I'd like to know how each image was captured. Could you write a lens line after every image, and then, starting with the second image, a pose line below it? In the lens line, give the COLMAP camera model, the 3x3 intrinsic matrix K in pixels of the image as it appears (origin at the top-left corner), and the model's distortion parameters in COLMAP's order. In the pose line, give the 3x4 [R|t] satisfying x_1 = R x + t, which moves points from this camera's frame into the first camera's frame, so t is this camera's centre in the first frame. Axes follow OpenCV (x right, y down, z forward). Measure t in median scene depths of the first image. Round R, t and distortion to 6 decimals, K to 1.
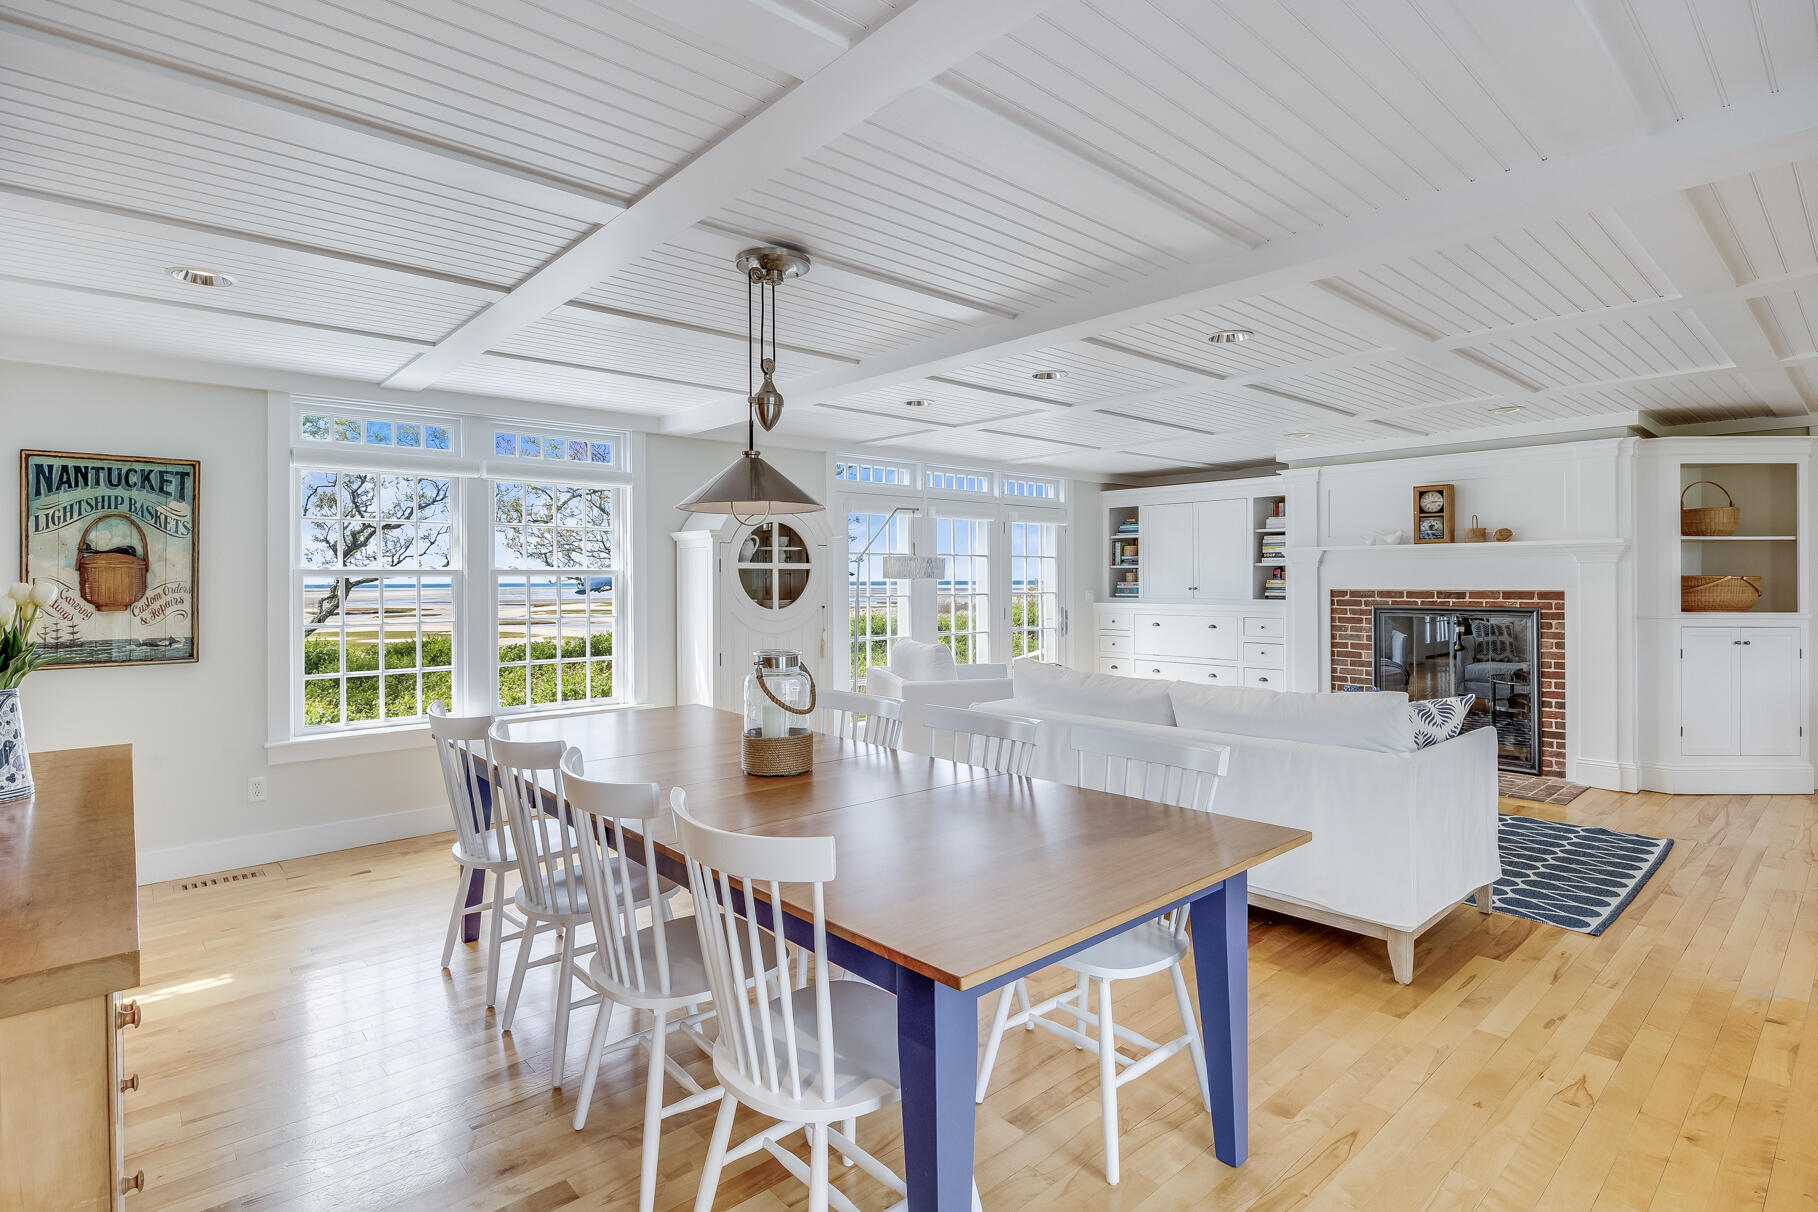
lens RADIAL K [[898.6, 0, 913.4], [0, 898.6, 583.7], [0, 0, 1]] dist [0.004041, -0.008052]
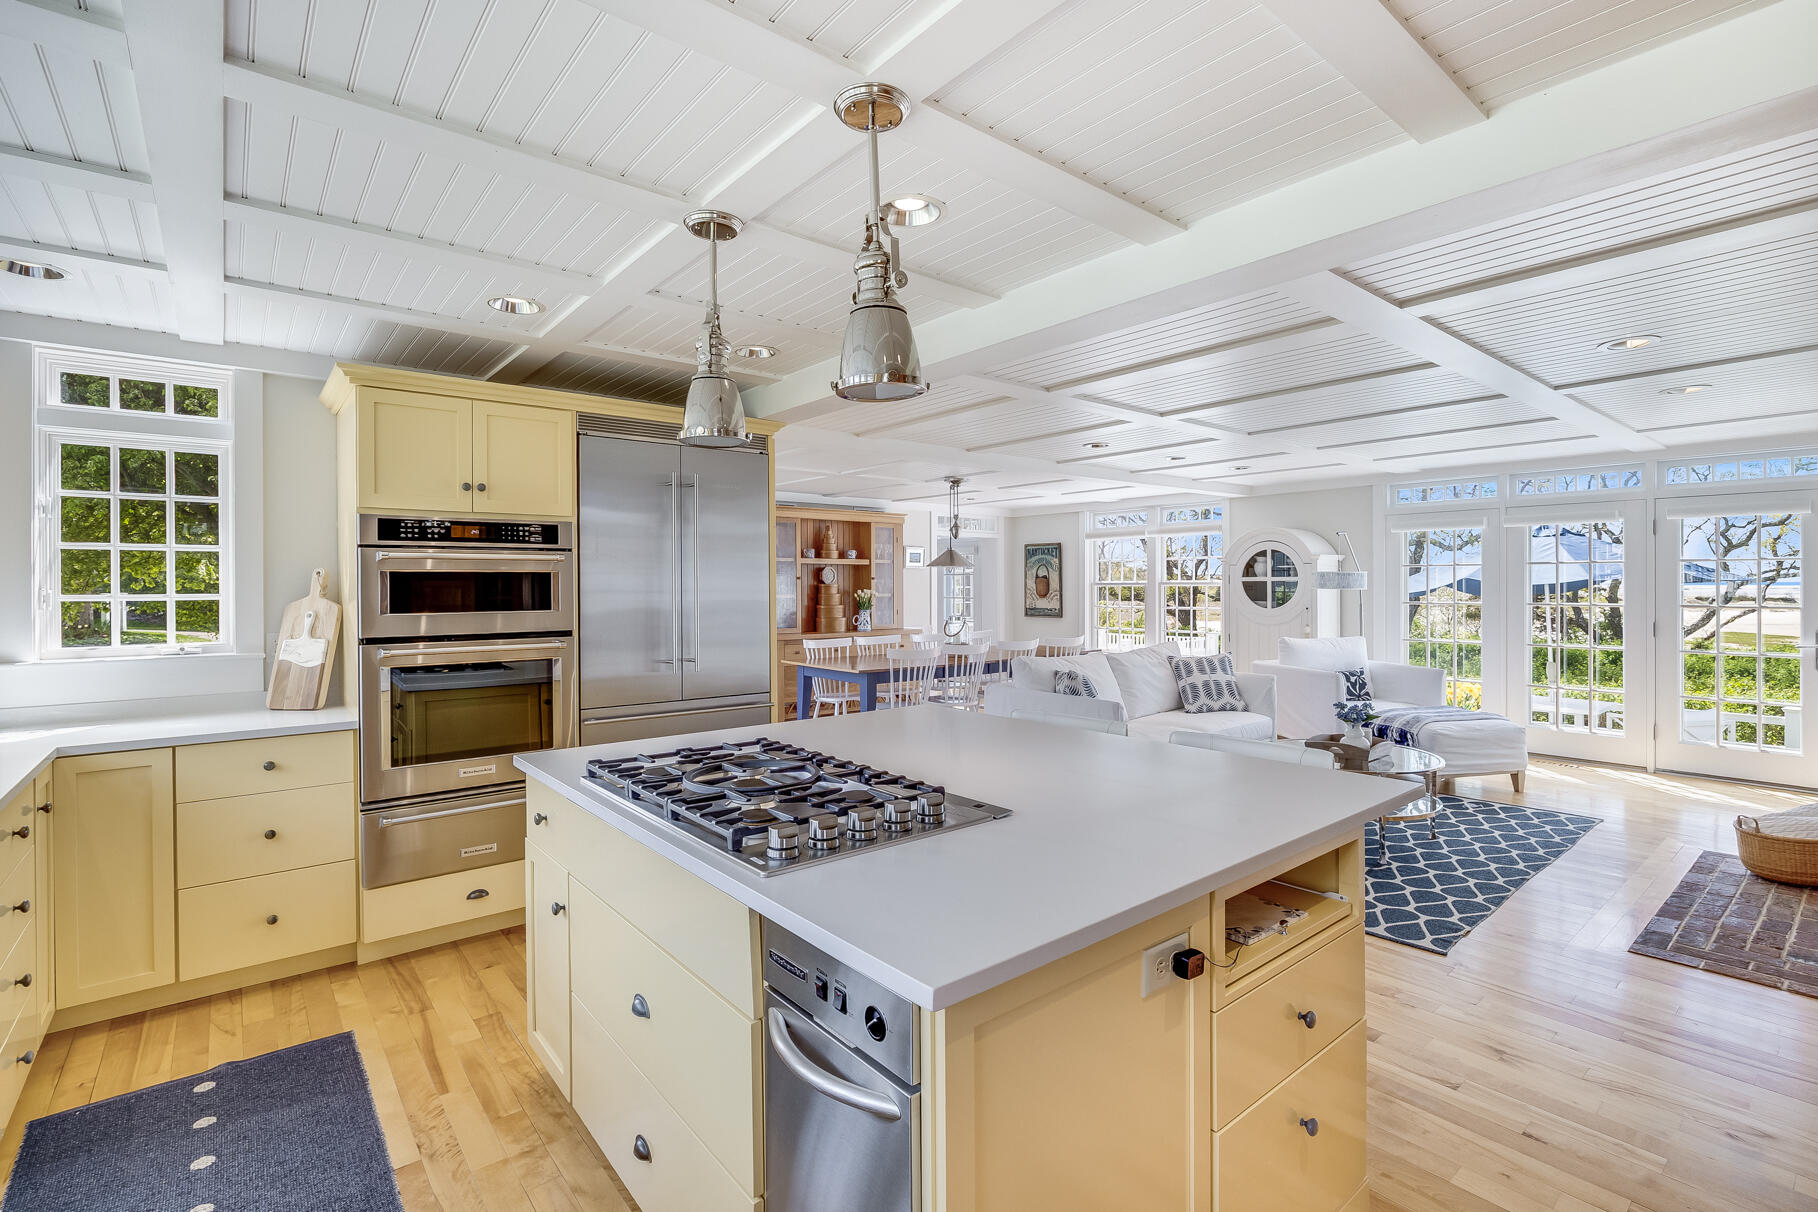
lens RADIAL K [[843.0, 0, 914.4], [0, 843.0, 587.0], [0, 0, 1]] dist [-0.001419, -0.000151]
pose [[-0.044700, 0.008387, -0.998965, 1.199391], [0.001055, 0.999965, 0.008348, -0.018048], [0.999000, -0.000681, -0.044707, 0.457667]]
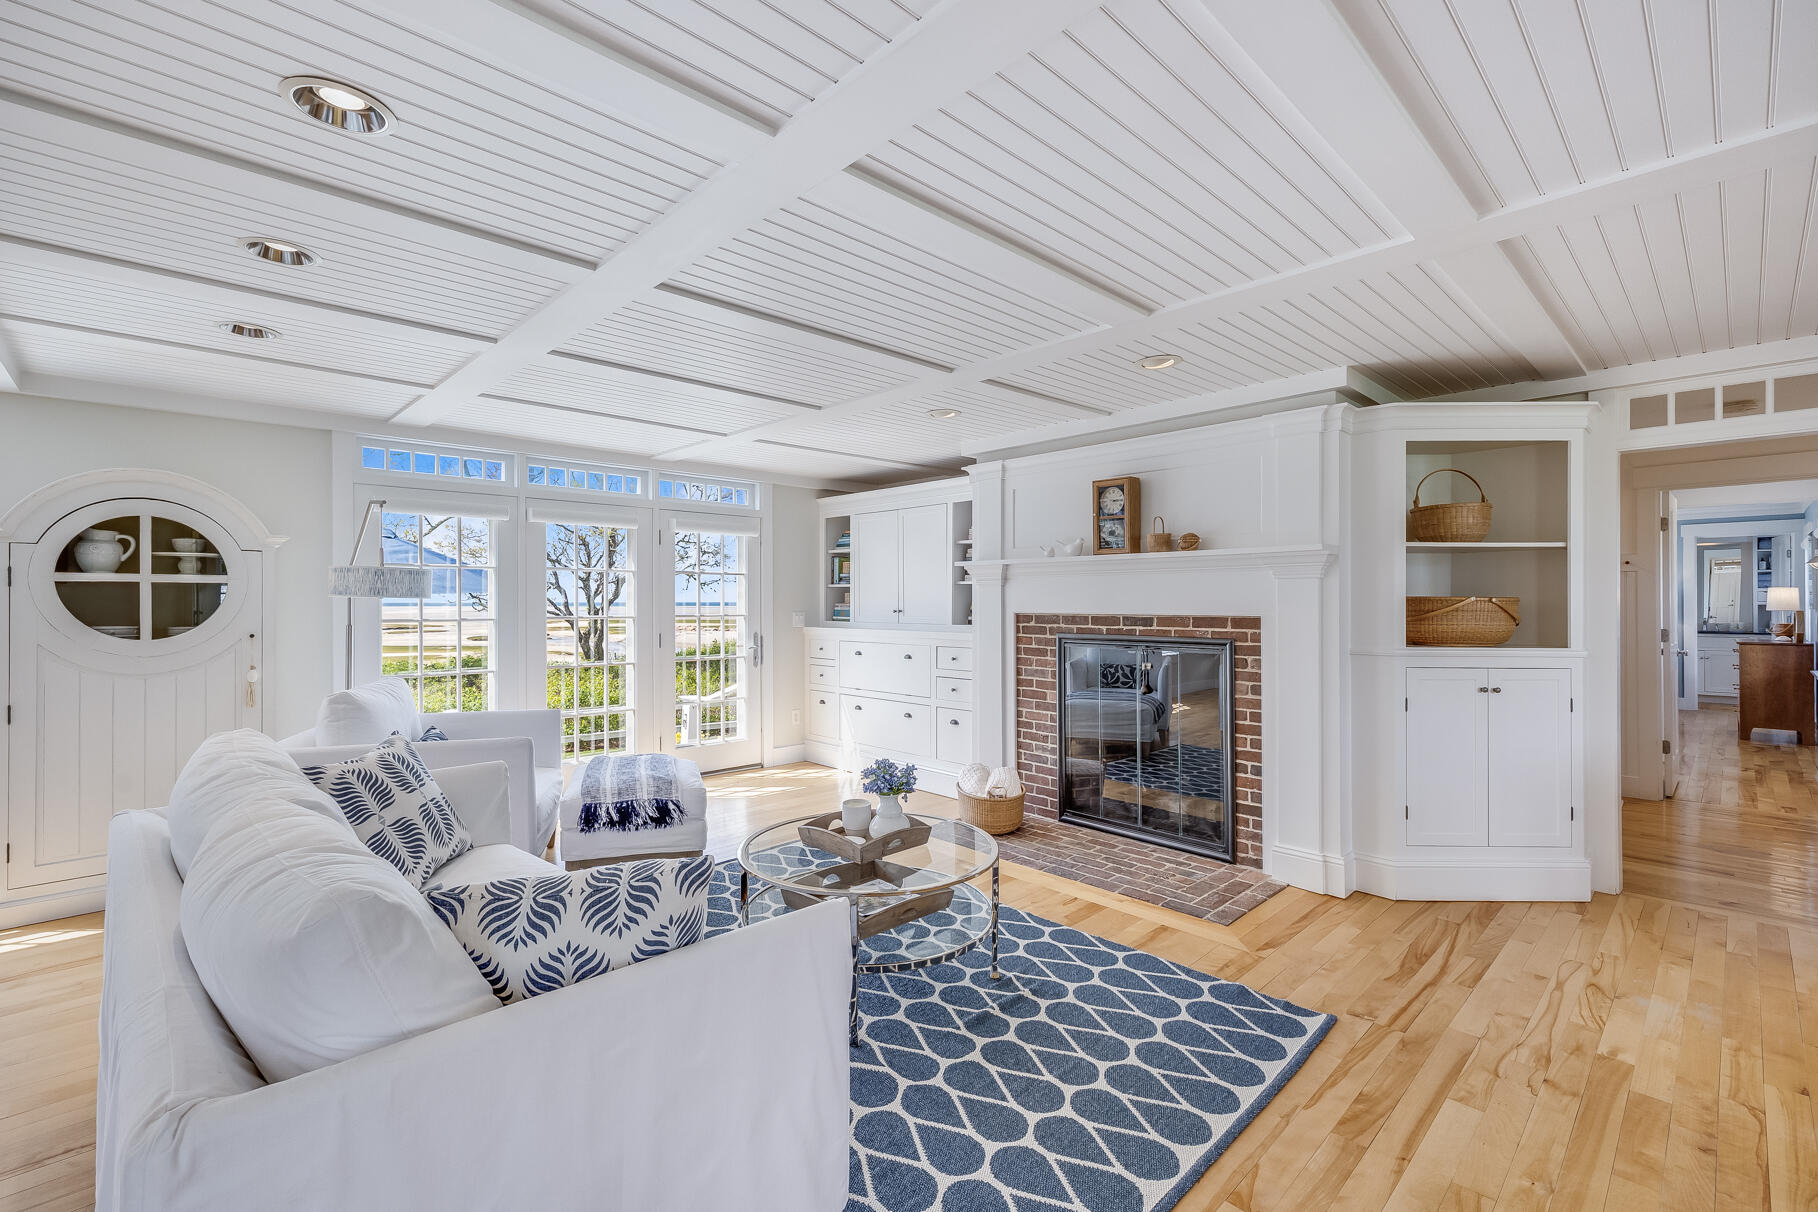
lens RADIAL K [[786.3, 0, 902.2], [0, 786.3, 604.0], [0, 0, 1]] dist [0.001091, 0.000112]
pose [[0.999826, 0.003083, 0.018408, 0.410216], [-0.003058, 0.999994, -0.001347, -0.000664], [-0.018412, 0.001290, 0.999830, 0.351018]]
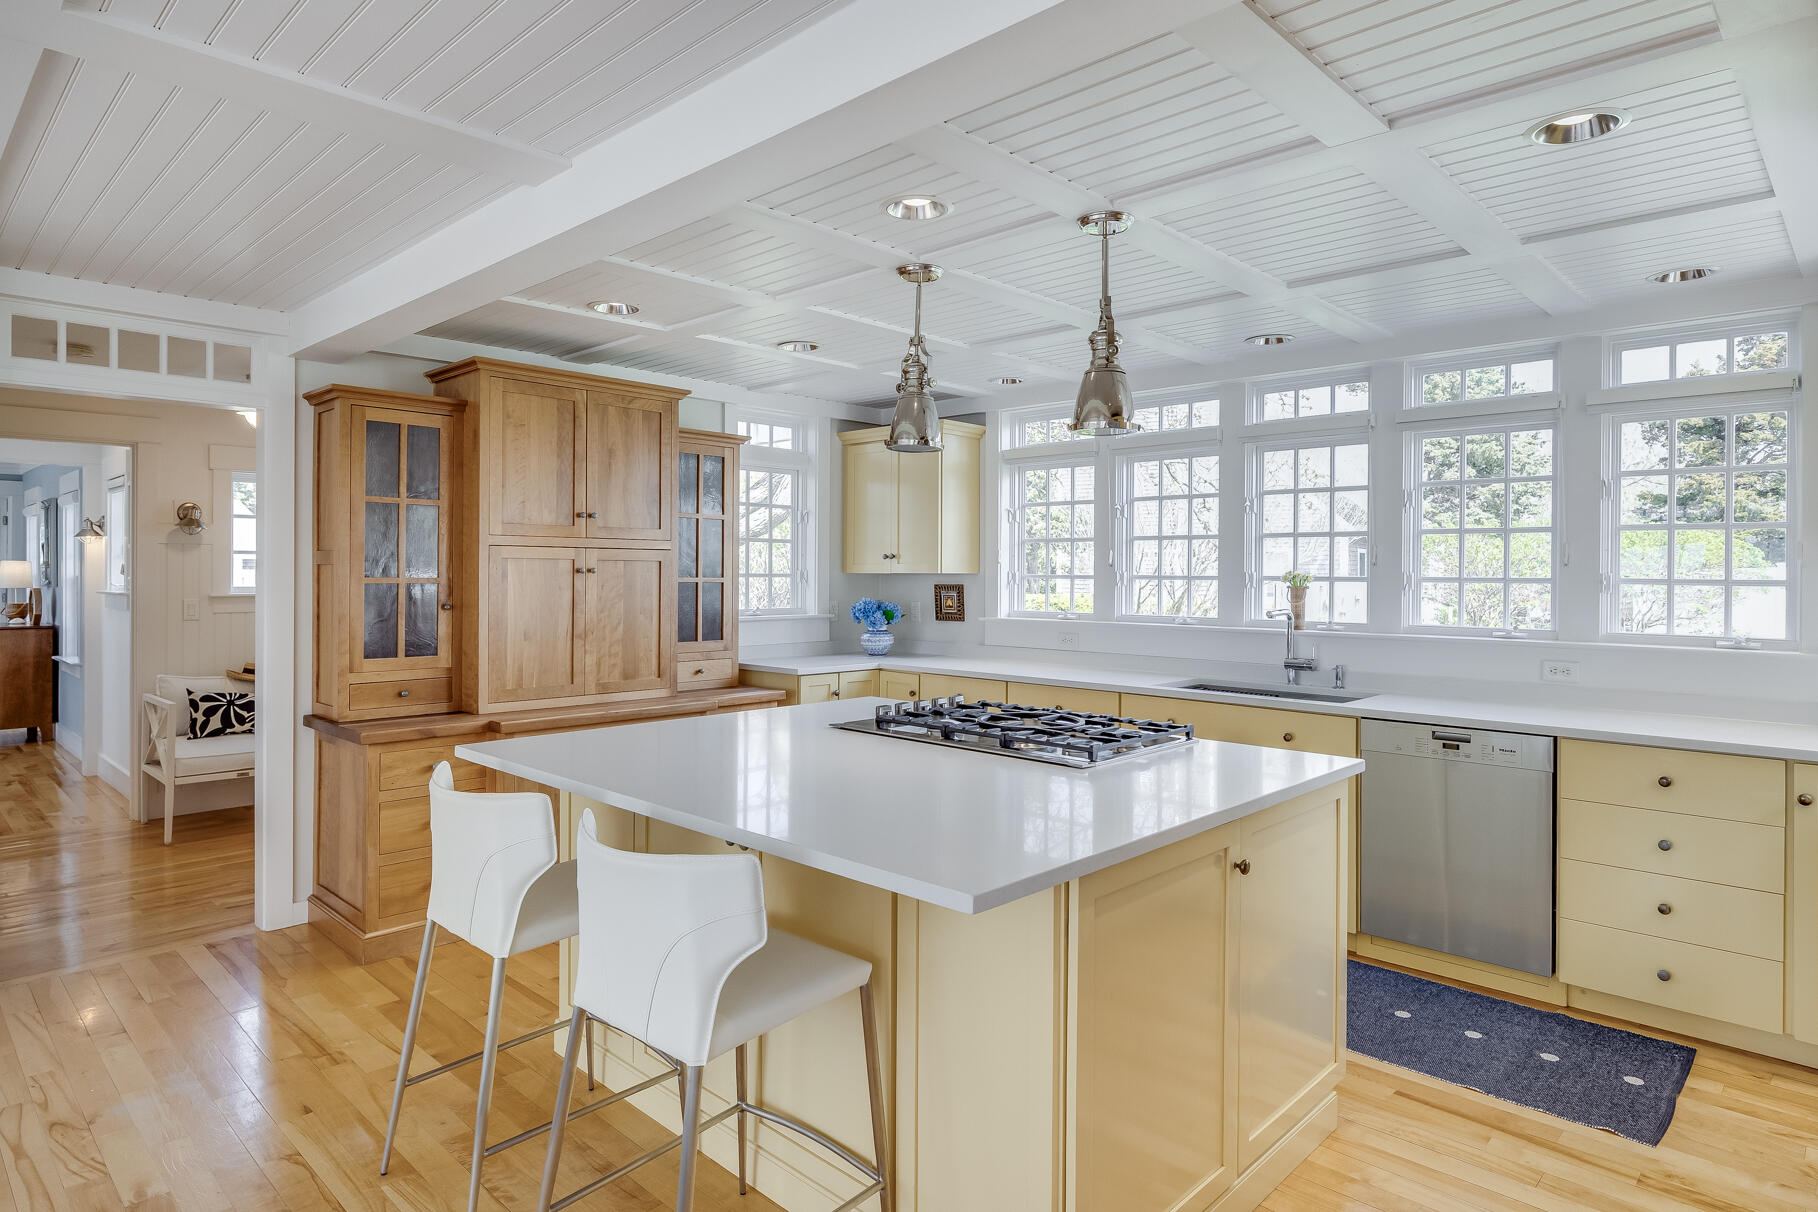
lens RADIAL K [[1027.5, 0, 908.1], [0, 1027.5, 574.2], [0, 0, 1]] dist [-0.003317, -0.000808]
pose [[-0.065095, 0.003444, 0.997873, 0.367365], [0.000151, 0.999994, -0.003441, -0.010732], [-0.997879, -0.000074, -0.065095, 0.472545]]
